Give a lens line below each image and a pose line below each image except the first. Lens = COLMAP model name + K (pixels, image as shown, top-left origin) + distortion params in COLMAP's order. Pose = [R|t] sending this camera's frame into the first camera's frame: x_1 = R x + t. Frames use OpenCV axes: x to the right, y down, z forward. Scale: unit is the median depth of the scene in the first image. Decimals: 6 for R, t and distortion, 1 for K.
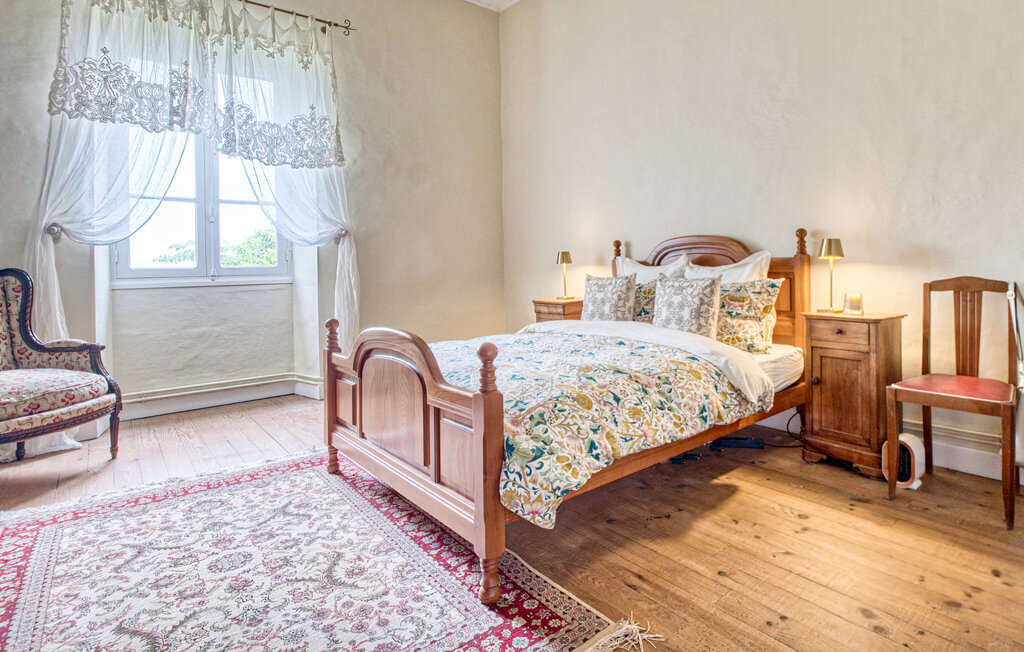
lens RADIAL K [[535.9, 0, 568.4], [0, 535.9, 243.5], [0, 0, 1]] dist [-0.023110, -0.000166]
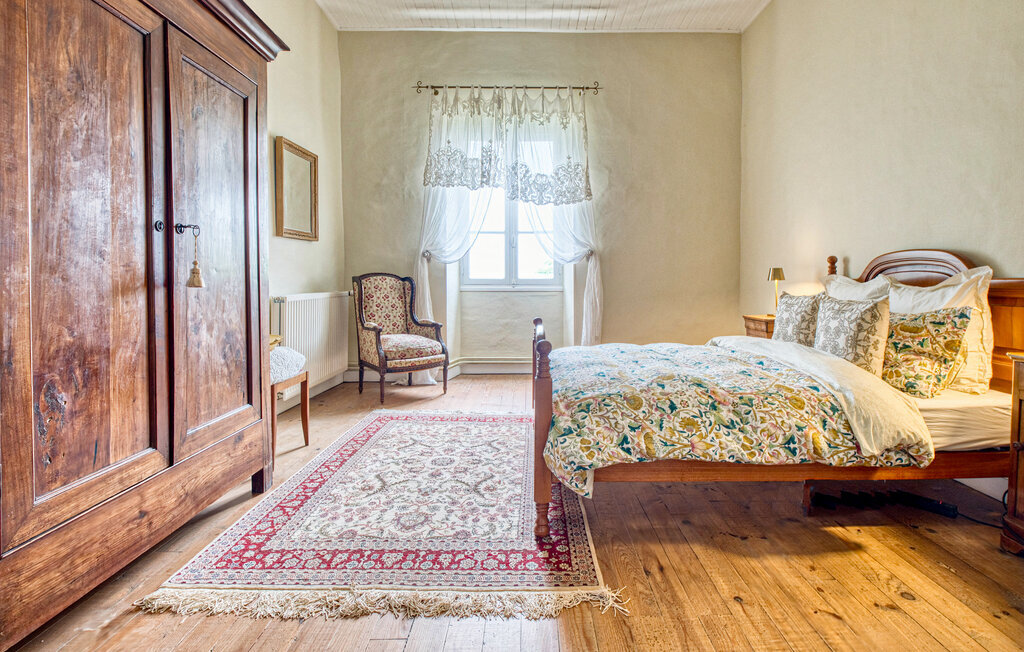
lens RADIAL K [[474.9, 0, 513.9], [0, 474.9, 275.7], [0, 0, 1]] dist [-0.016927, -0.000600]
pose [[0.746211, 0.014241, -0.665557, 0.396514], [0.009673, 0.999434, 0.032230, -0.008006], [0.665639, -0.030488, 0.745651, 0.065079]]
